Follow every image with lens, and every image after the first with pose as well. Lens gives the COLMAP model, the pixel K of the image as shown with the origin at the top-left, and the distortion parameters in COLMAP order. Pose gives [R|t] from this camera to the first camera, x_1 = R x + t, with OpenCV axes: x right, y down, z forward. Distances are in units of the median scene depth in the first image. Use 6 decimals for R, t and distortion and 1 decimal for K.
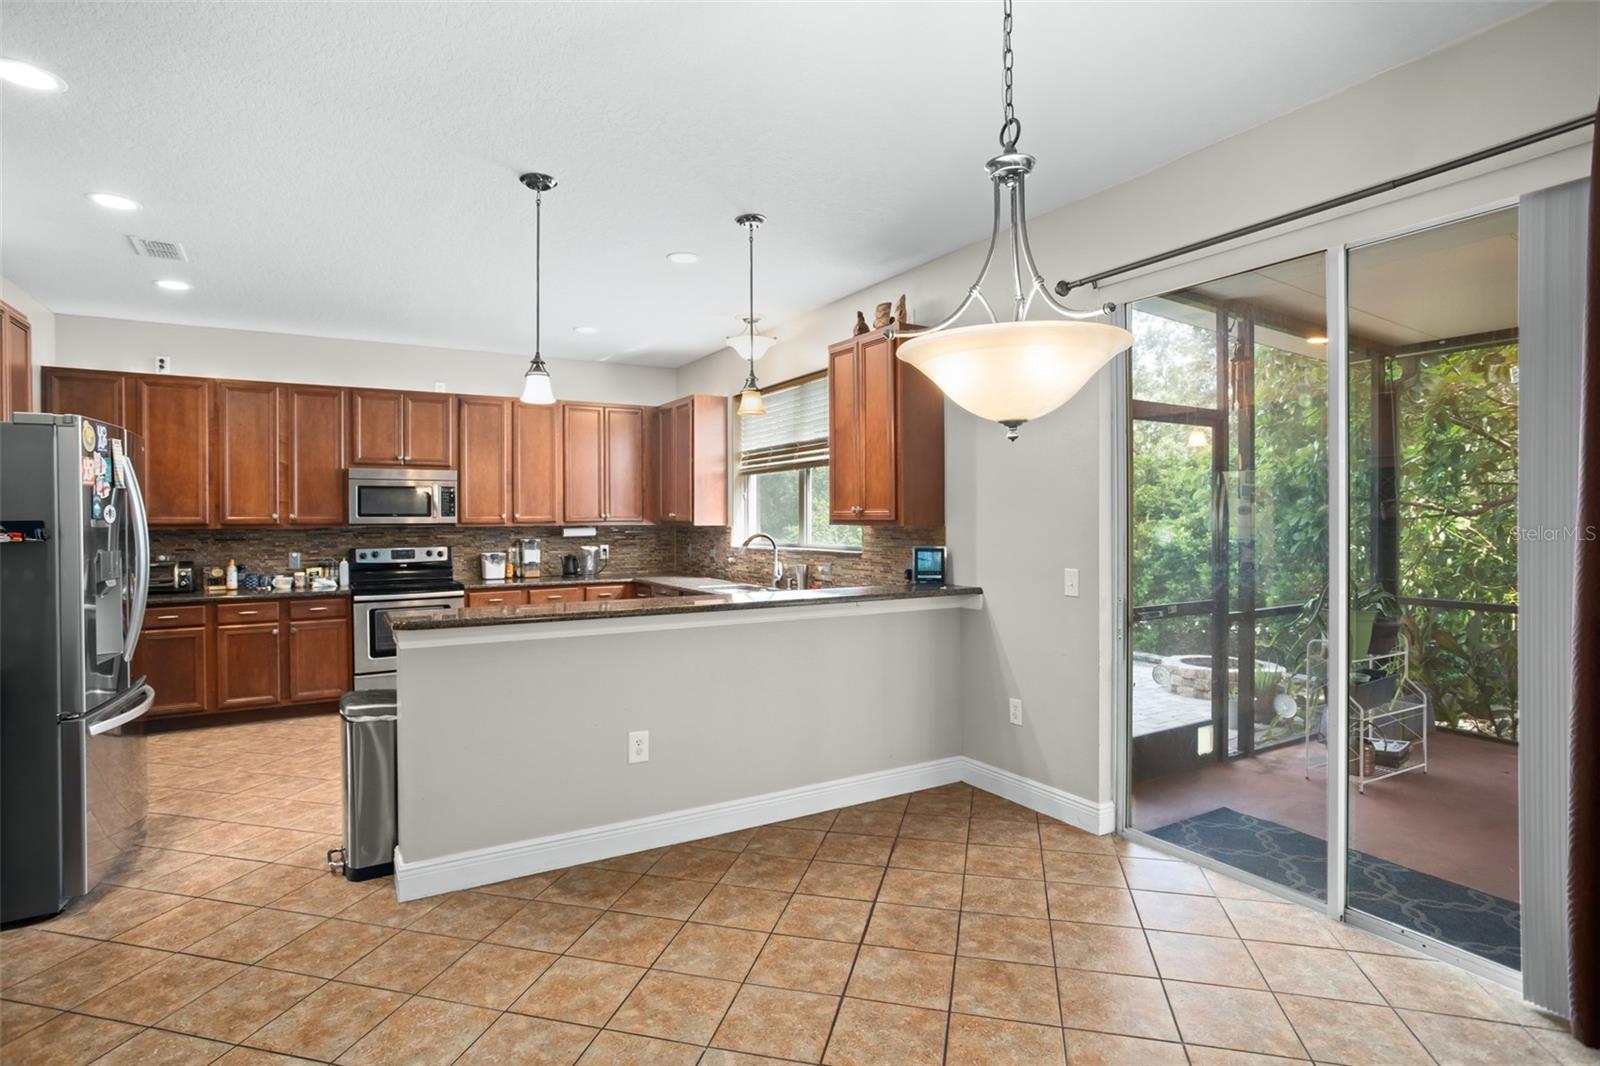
lens RADIAL K [[787.1, 0, 787.4], [0, 787.1, 527.1], [0, 0, 1]] dist [-0.051312, 0.027101]
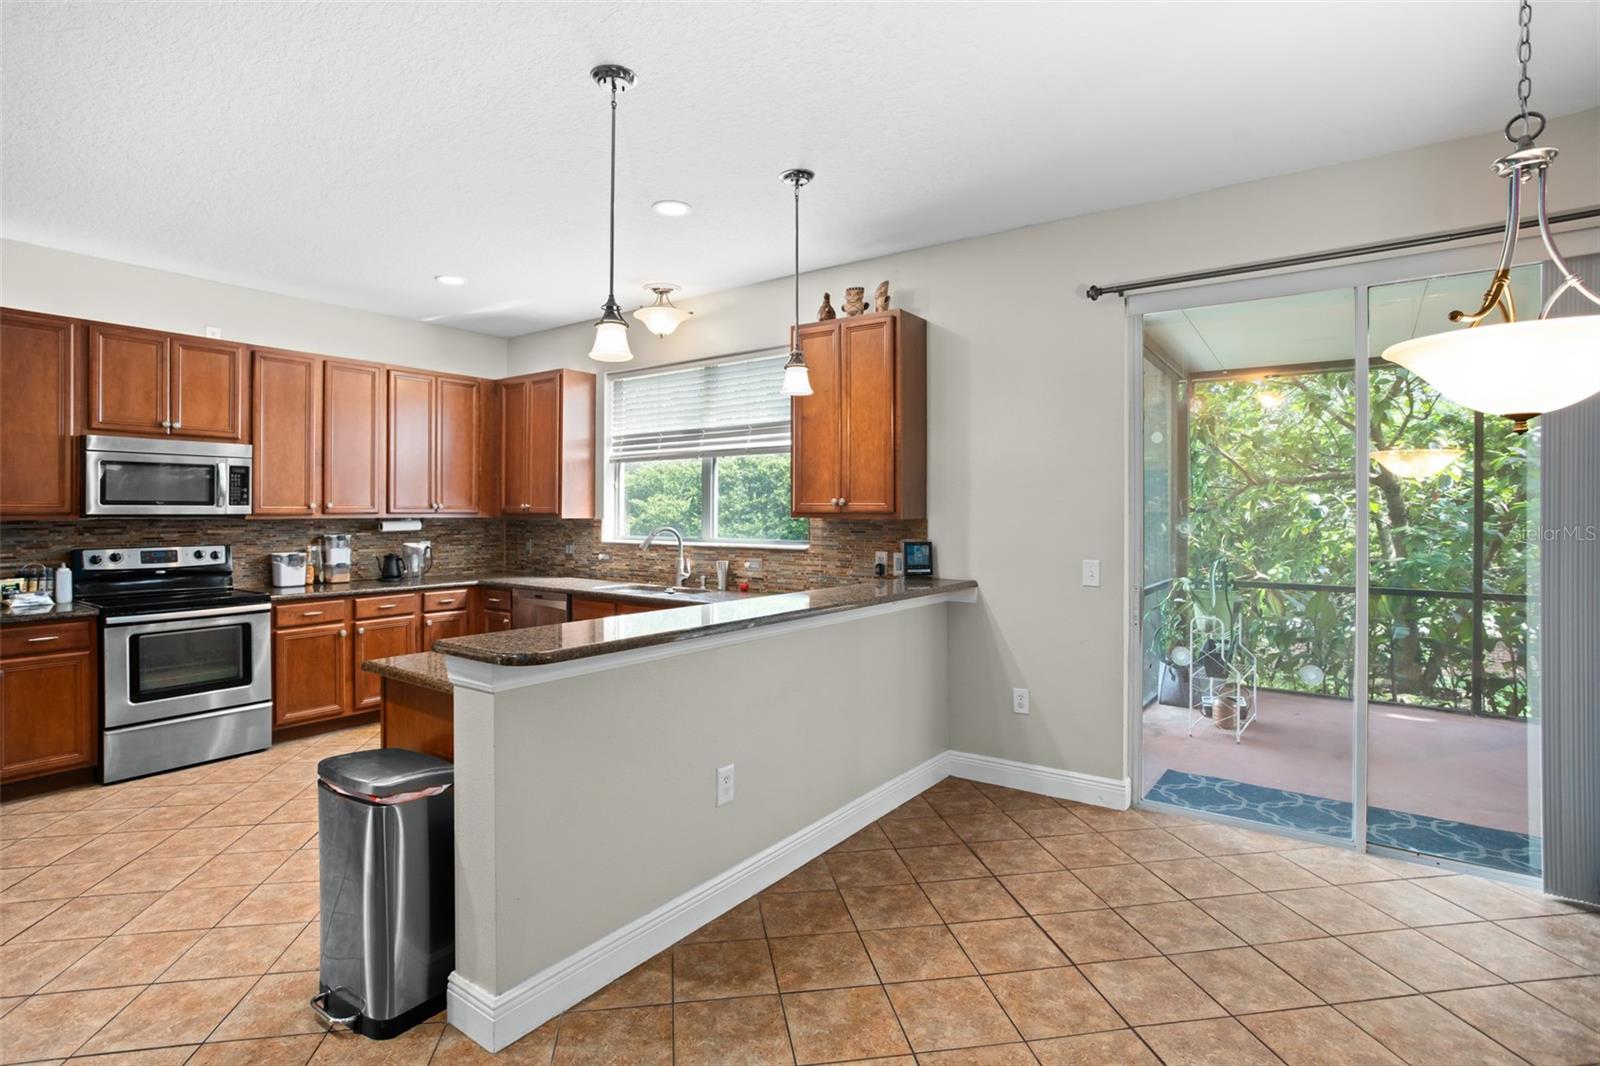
lens RADIAL K [[787.1, 0, 783.0], [0, 787.1, 511.0], [0, 0, 1]] dist [-0.051312, 0.027101]
pose [[0.920424, 0.005463, 0.390883, -0.280615], [-0.000856, 0.999928, -0.011959, 0.000441], [-0.390920, 0.010673, 0.920363, 0.128917]]
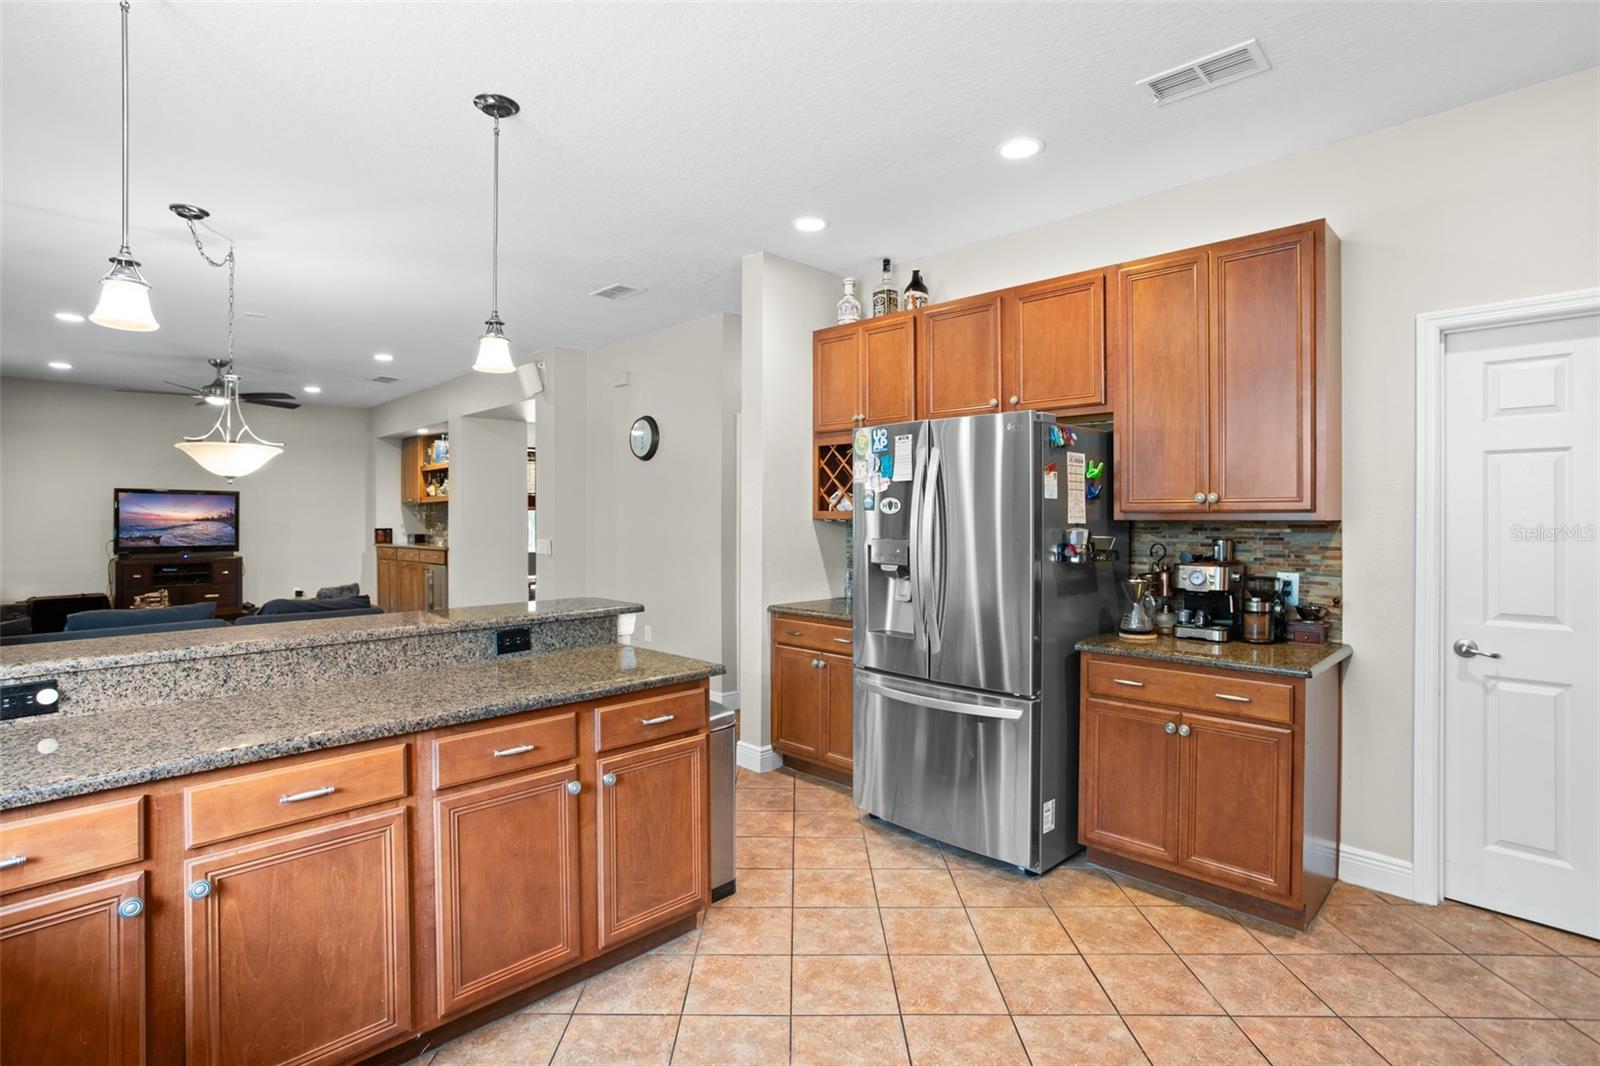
lens RADIAL K [[787.1, 0, 795.2], [0, 787.1, 521.3], [0, 0, 1]] dist [-0.051312, 0.027101]
pose [[-0.967929, 0.004936, -0.251176, -0.252161], [0.000296, 0.999829, 0.018507, -0.009335], [0.251224, 0.017839, -0.967765, 1.134202]]
